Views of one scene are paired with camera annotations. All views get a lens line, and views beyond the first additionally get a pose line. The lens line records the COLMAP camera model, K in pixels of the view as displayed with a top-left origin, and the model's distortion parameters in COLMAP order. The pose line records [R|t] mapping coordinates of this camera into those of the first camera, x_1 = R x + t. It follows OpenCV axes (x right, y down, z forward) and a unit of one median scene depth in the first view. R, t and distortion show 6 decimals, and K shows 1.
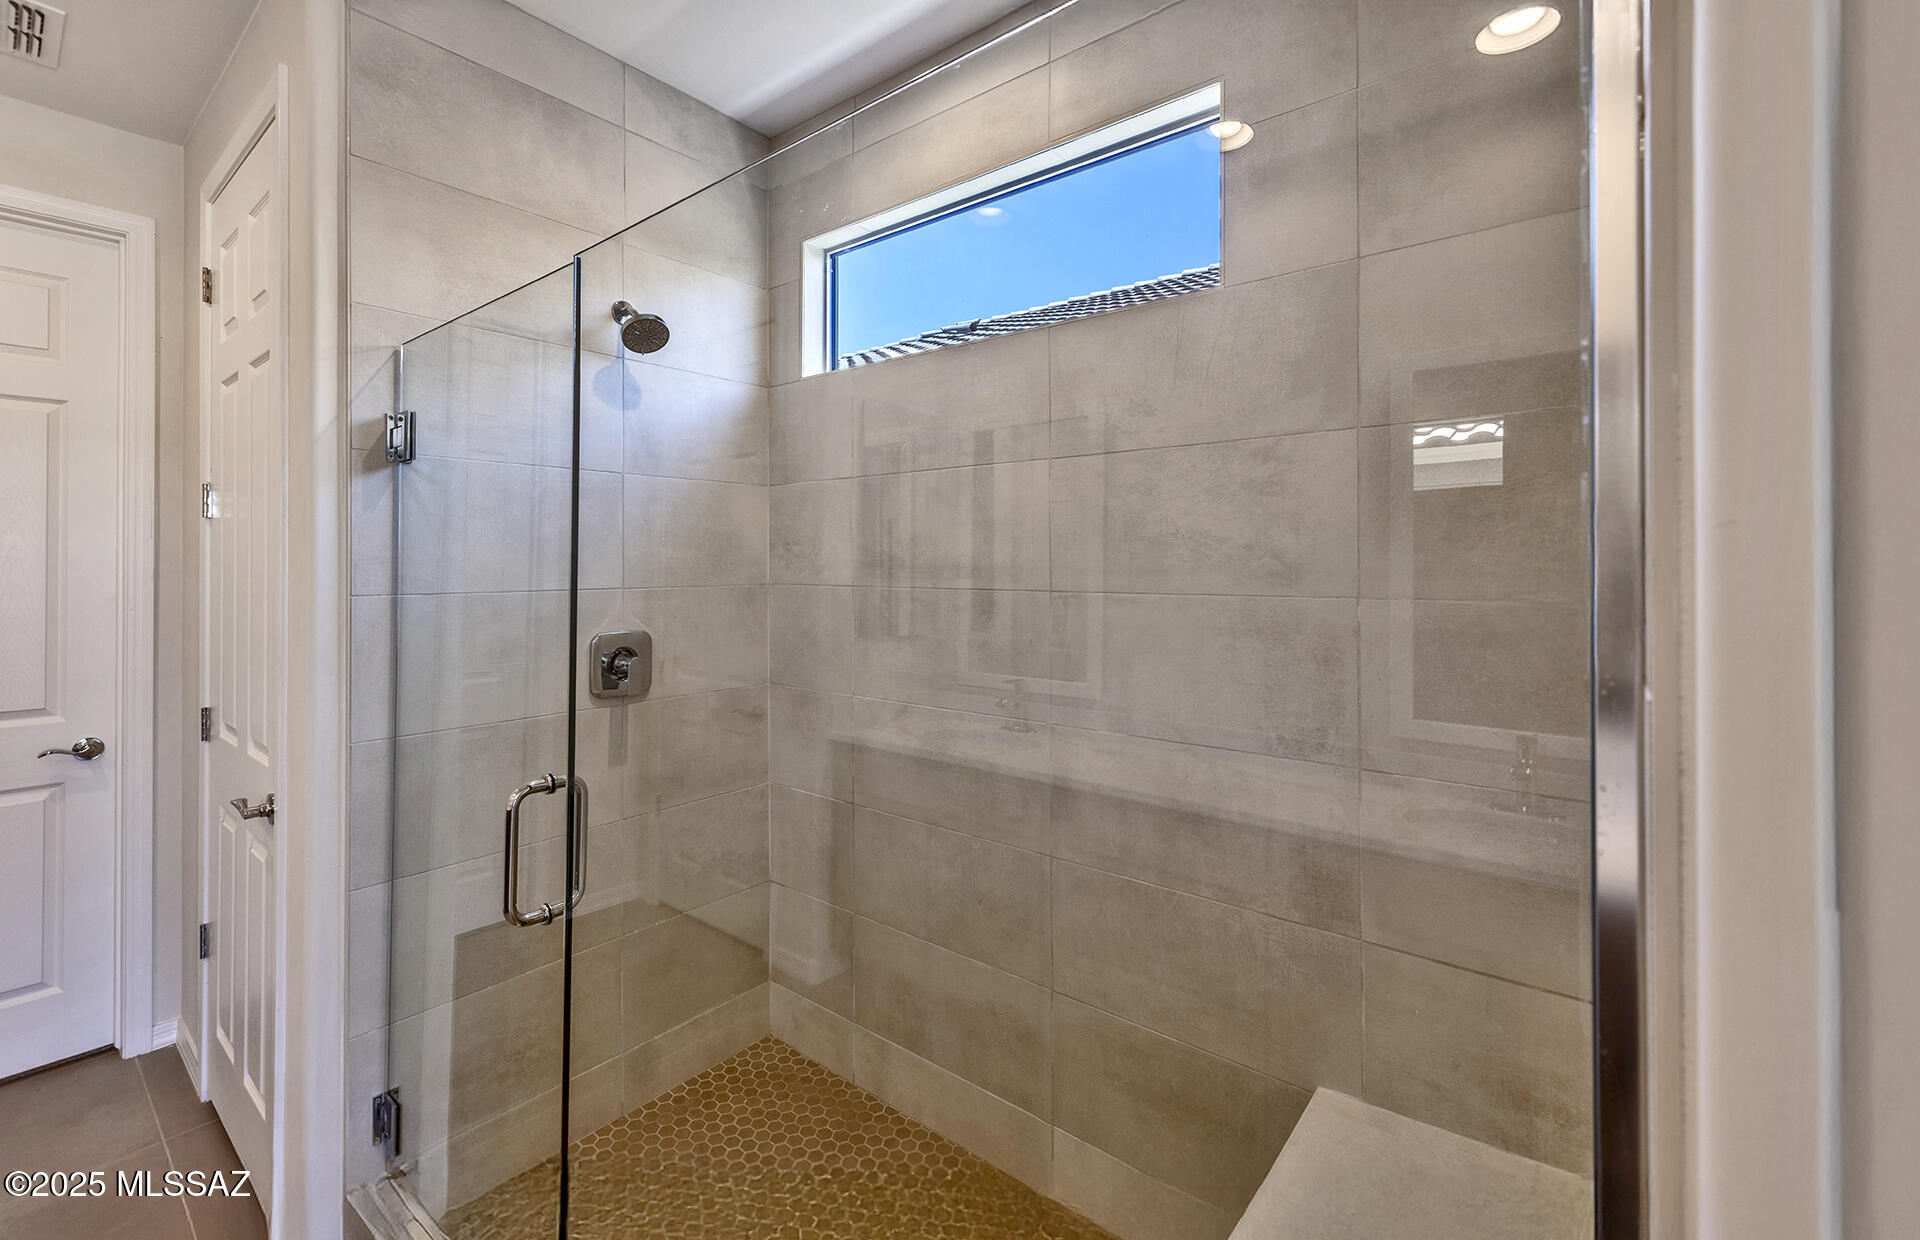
lens RADIAL K [[881.6, 0, 964.6], [0, 881.6, 572.5], [0, 0, 1]] dist [0.004090, -0.000188]
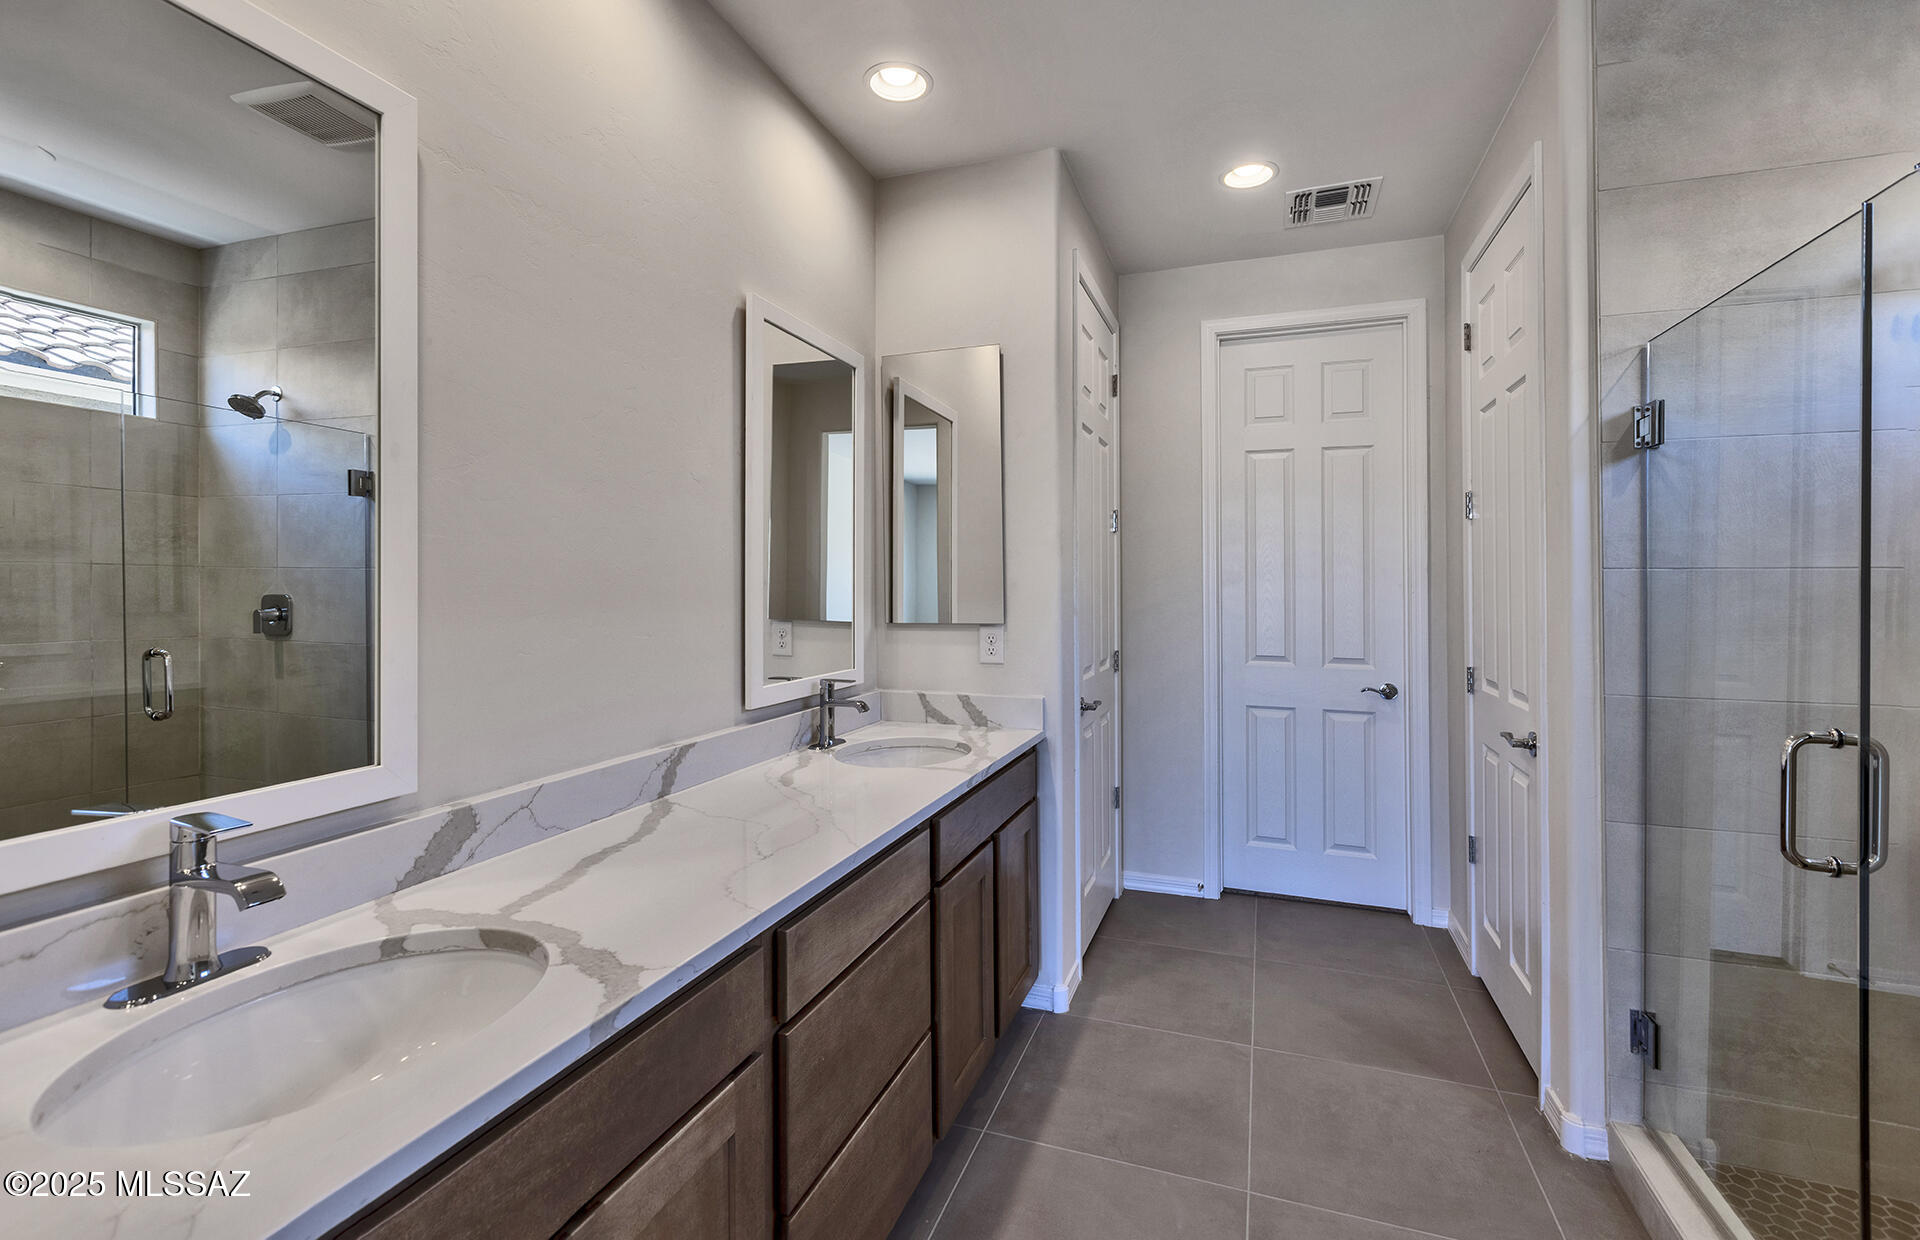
lens RADIAL K [[869.5, 0, 891.5], [0, 869.5, 572.1], [0, 0, 1]] dist [0.004442, -0.001317]
pose [[0.309028, -0.014641, -0.950940, 0.101491], [-0.004181, 0.999851, -0.016752, 0.051776], [0.951044, 0.009153, 0.308921, -0.232365]]
